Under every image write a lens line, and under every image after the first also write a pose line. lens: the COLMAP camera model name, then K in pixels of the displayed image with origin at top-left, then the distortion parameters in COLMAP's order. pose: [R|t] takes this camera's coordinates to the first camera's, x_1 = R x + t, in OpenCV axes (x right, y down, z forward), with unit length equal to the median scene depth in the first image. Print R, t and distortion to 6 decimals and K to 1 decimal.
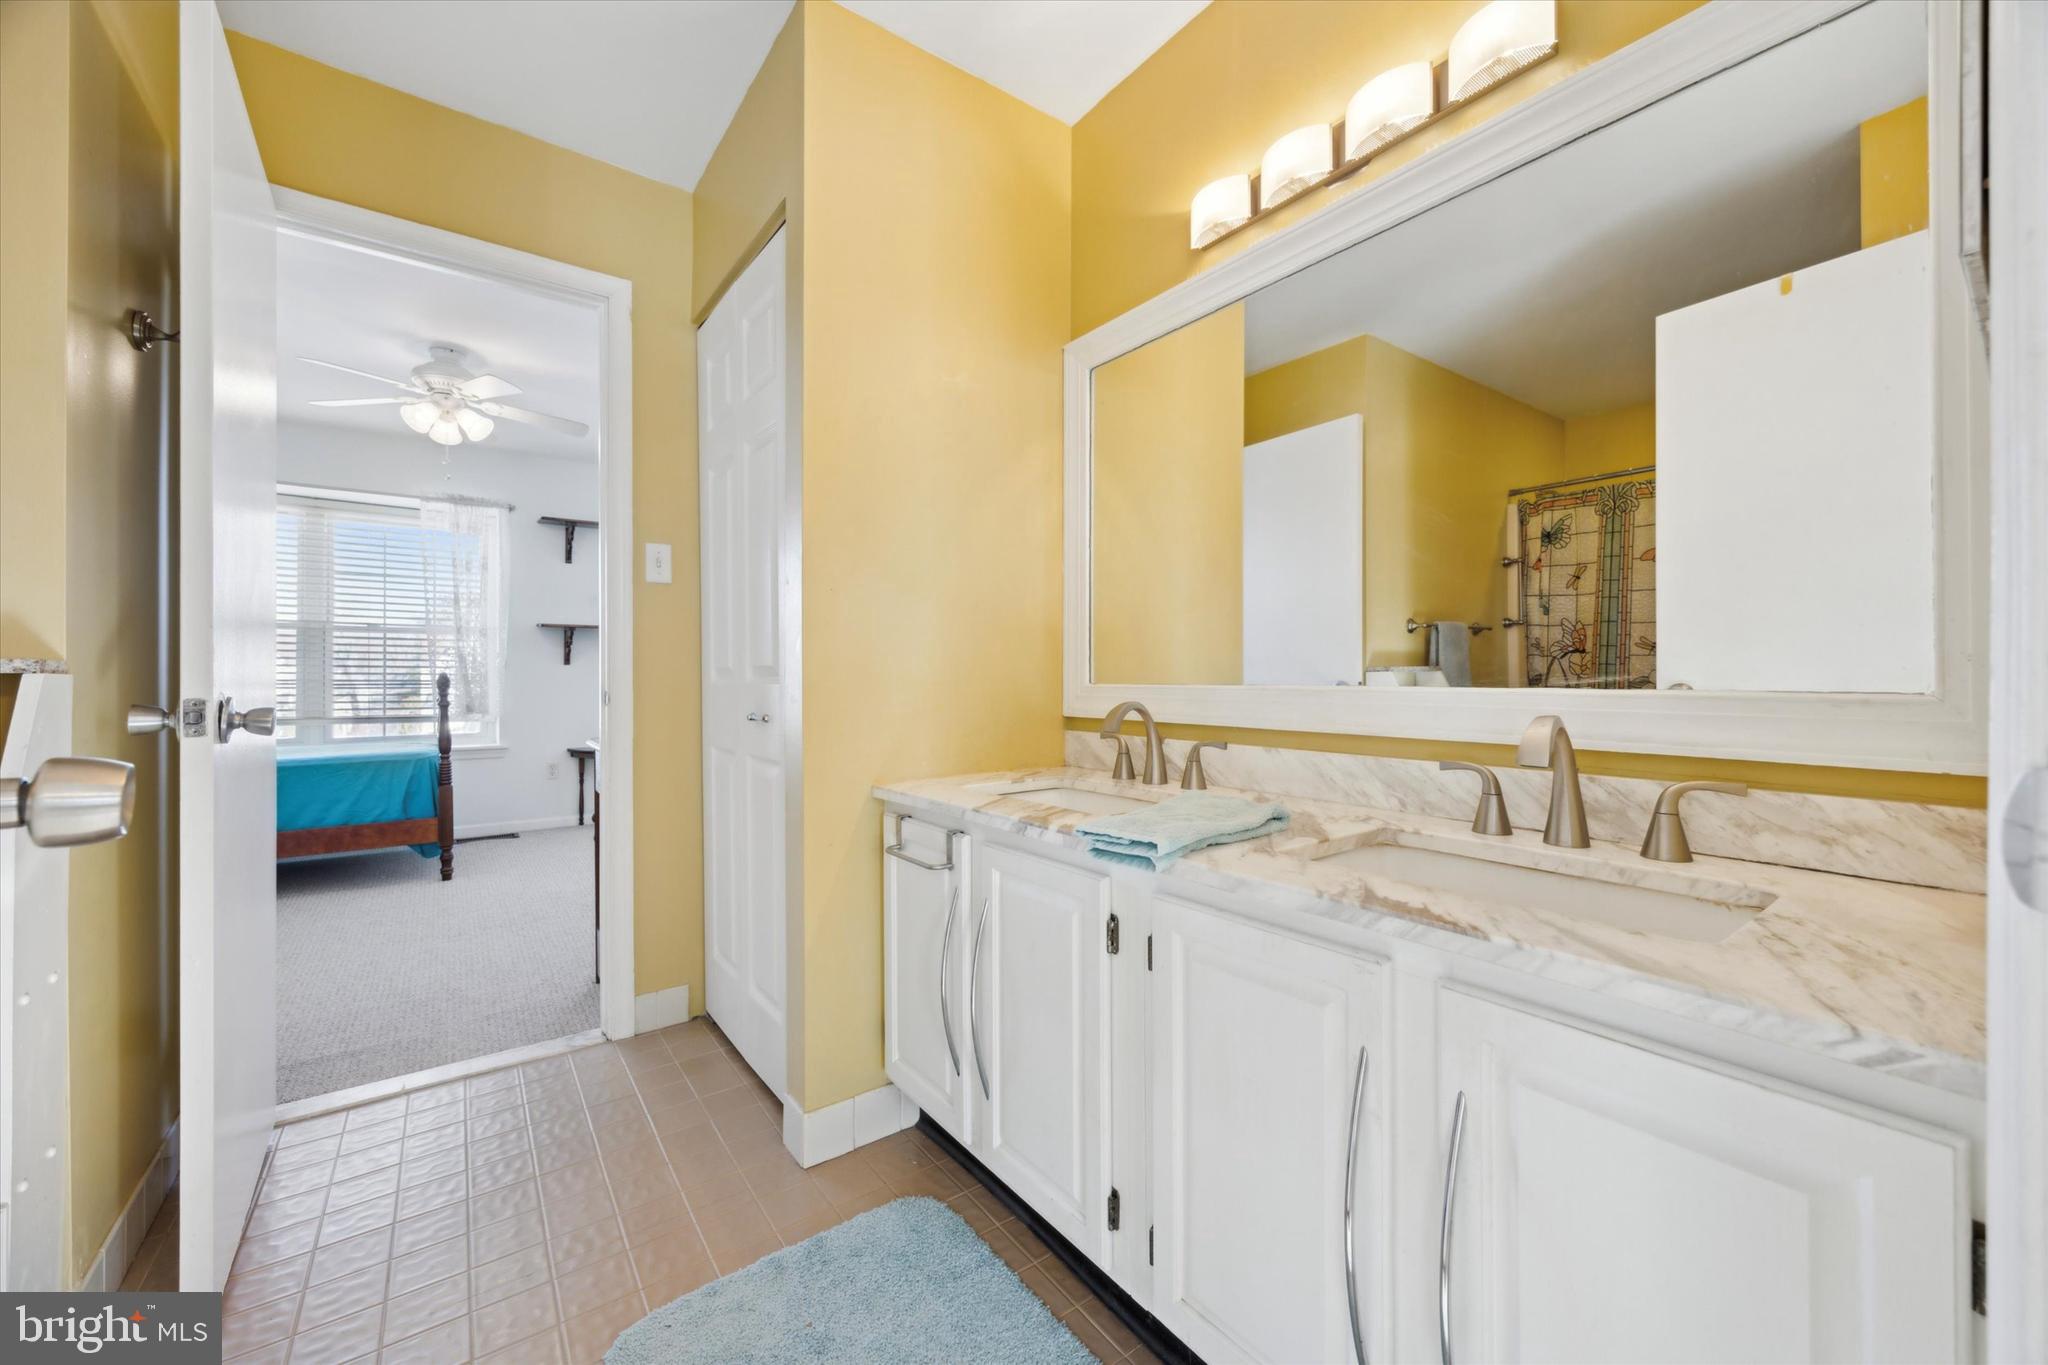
lens RADIAL K [[794.3, 0, 1032.4], [0, 794.3, 667.0], [0, 0, 1]] dist [-0.002729, -0.000127]
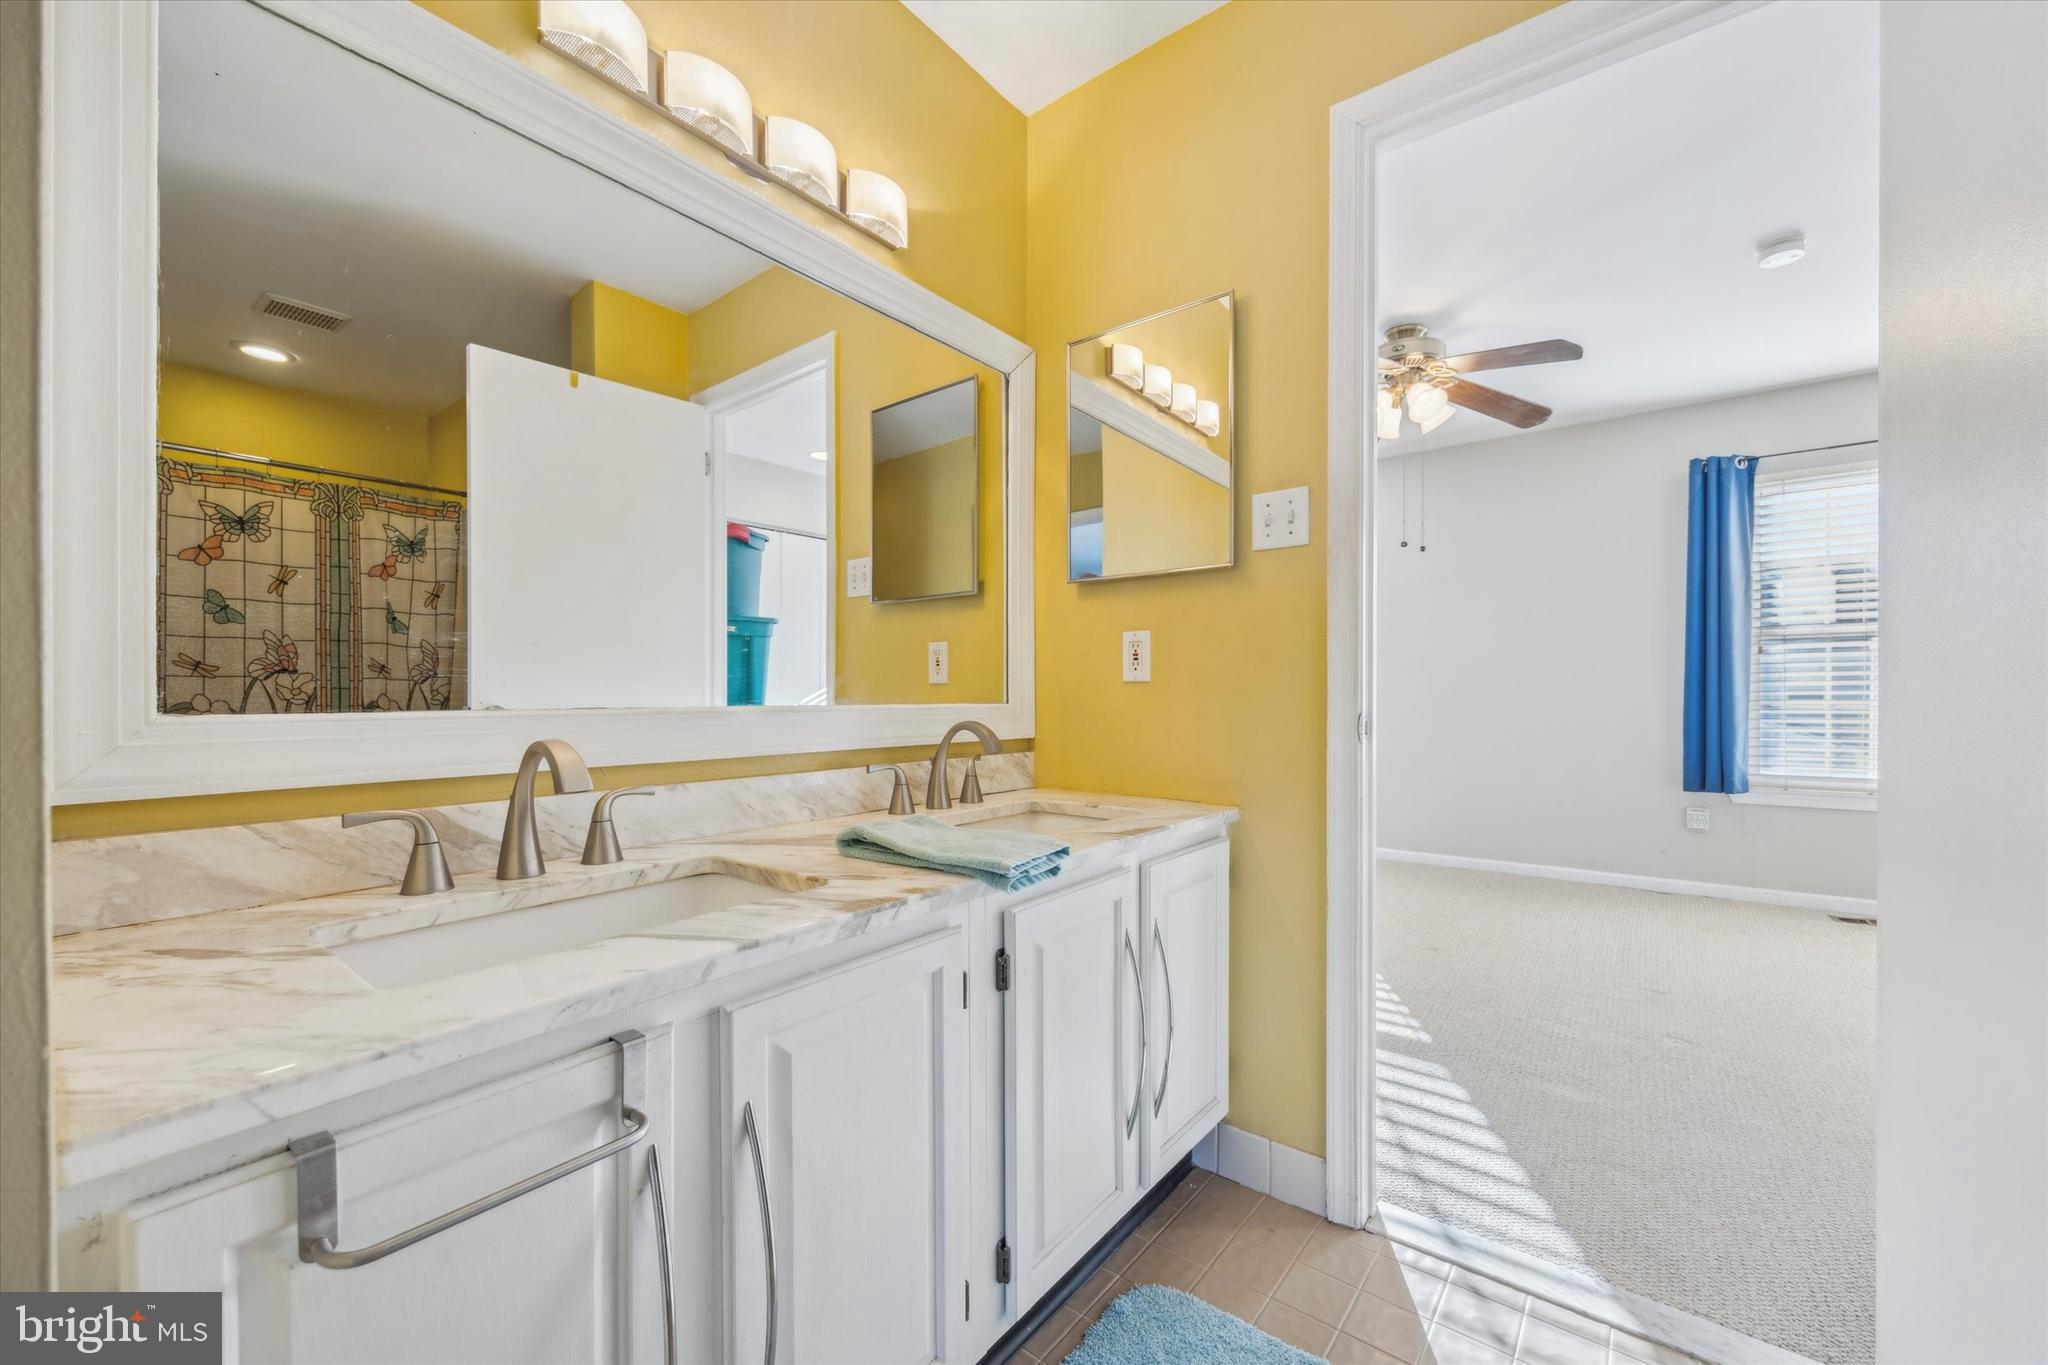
lens RADIAL K [[794.3, 0, 1032.2], [0, 794.3, 703.0], [0, 0, 1]] dist [-0.002729, -0.000127]
pose [[-0.252517, -0.005534, 0.967577, -0.377868], [-0.001667, 0.999985, 0.005285, 0.009134], [-0.967591, -0.000278, -0.252523, 0.567781]]
